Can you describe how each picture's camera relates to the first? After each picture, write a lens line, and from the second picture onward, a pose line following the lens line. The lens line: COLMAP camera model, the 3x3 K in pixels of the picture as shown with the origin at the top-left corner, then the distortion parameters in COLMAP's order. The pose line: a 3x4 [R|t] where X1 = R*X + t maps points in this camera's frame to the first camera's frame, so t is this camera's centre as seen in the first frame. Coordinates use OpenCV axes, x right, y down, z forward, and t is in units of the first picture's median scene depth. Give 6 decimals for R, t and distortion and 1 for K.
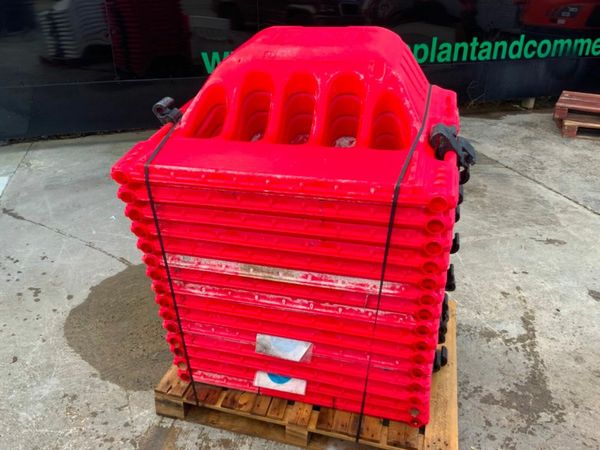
lens RADIAL K [[494.9, 0, 300.0], [0, 494.9, 225.0], [0, 0, 1]] dist [0.089401, -0.178101]
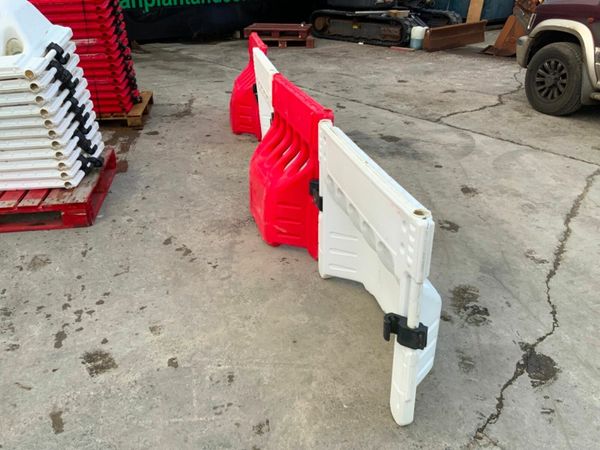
lens RADIAL K [[494.9, 0, 300.0], [0, 494.9, 225.0], [0, 0, 1]] dist [0.089401, -0.178101]
pose [[0.920904, -0.190246, 0.340209, 0.042137], [0.182538, 0.981668, 0.054843, 0.529340], [-0.344406, 0.011596, 0.938749, -0.900874]]
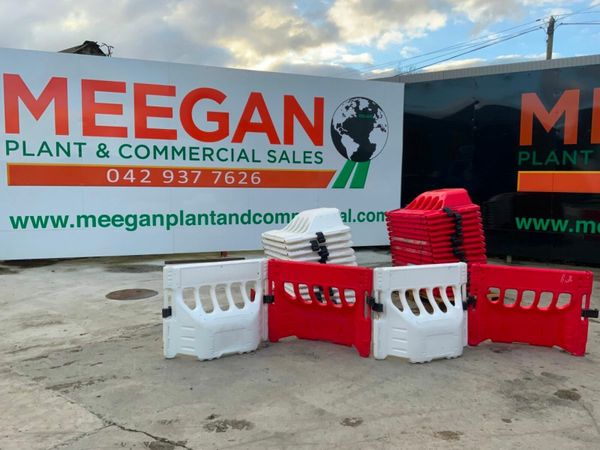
lens RADIAL K [[491.5, 0, 300.0], [0, 491.5, 225.0], [0, 0, 1]] dist [0.090367, -0.177786]
pose [[0.591648, 0.067061, -0.803402, 1.233720], [-0.368171, 0.909025, -0.195254, 0.509015], [0.717219, 0.411311, 0.562512, -0.913773]]
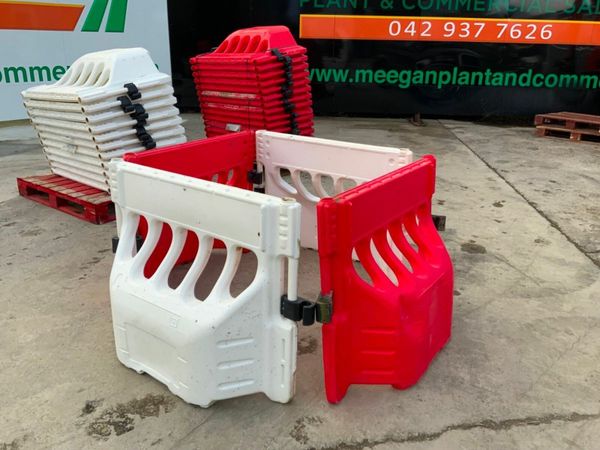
lens RADIAL K [[494.9, 0, 300.0], [0, 494.9, 225.0], [0, 0, 1]] dist [0.089401, -0.178101]
pose [[0.921127, 0.141009, -0.362825, 0.784201], [-0.185948, 0.978253, -0.091888, 0.531363], [0.341978, 0.152108, 0.927316, -0.808033]]
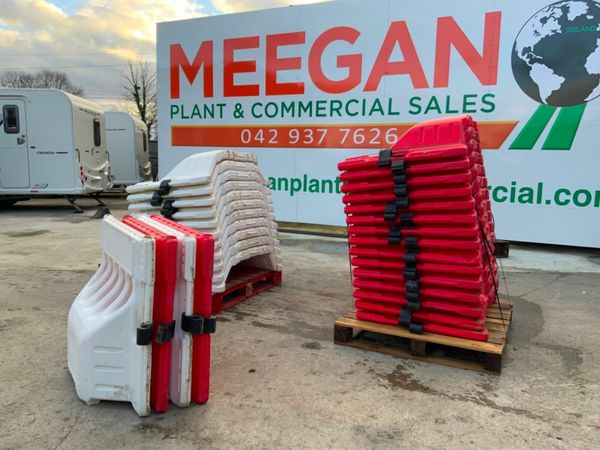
lens RADIAL K [[494.9, 0, 300.0], [0, 494.9, 225.0], [0, 0, 1]] dist [0.089401, -0.178101]
pose [[-0.176668, 0.103279, -0.978837, 1.048657], [-0.469658, 0.865118, 0.176048, -0.050999], [0.864991, 0.490820, -0.104333, 0.454639]]
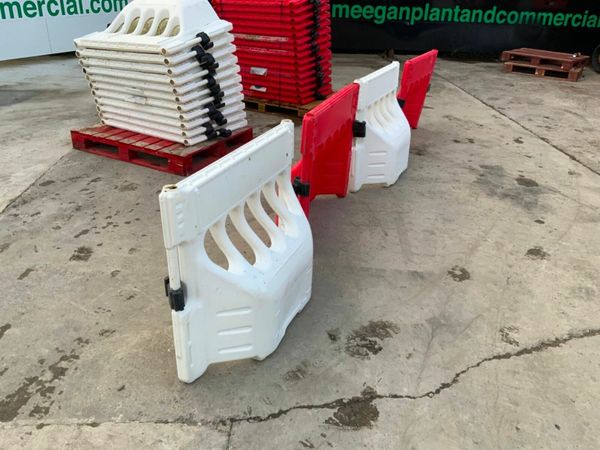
lens RADIAL K [[494.9, 0, 300.0], [0, 494.9, 225.0], [0, 0, 1]] dist [0.089401, -0.178101]
pose [[0.973001, 0.129495, -0.191051, 0.472031], [-0.129451, 0.991504, 0.012765, 0.572057], [0.191081, 0.012311, 0.981497, -0.992121]]
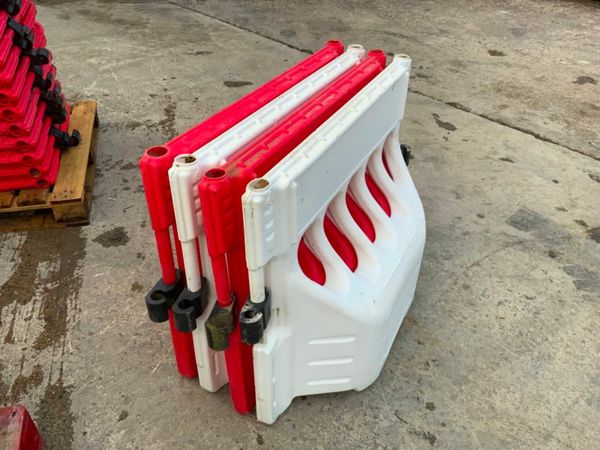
lens RADIAL K [[494.9, 0, 300.0], [0, 494.9, 225.0], [0, 0, 1]] dist [0.089401, -0.178101]
pose [[0.871642, -0.277935, 0.403724, 0.136729], [0.188957, 0.950561, 0.246434, 0.167574], [-0.452257, -0.138516, 0.881066, -0.149702]]
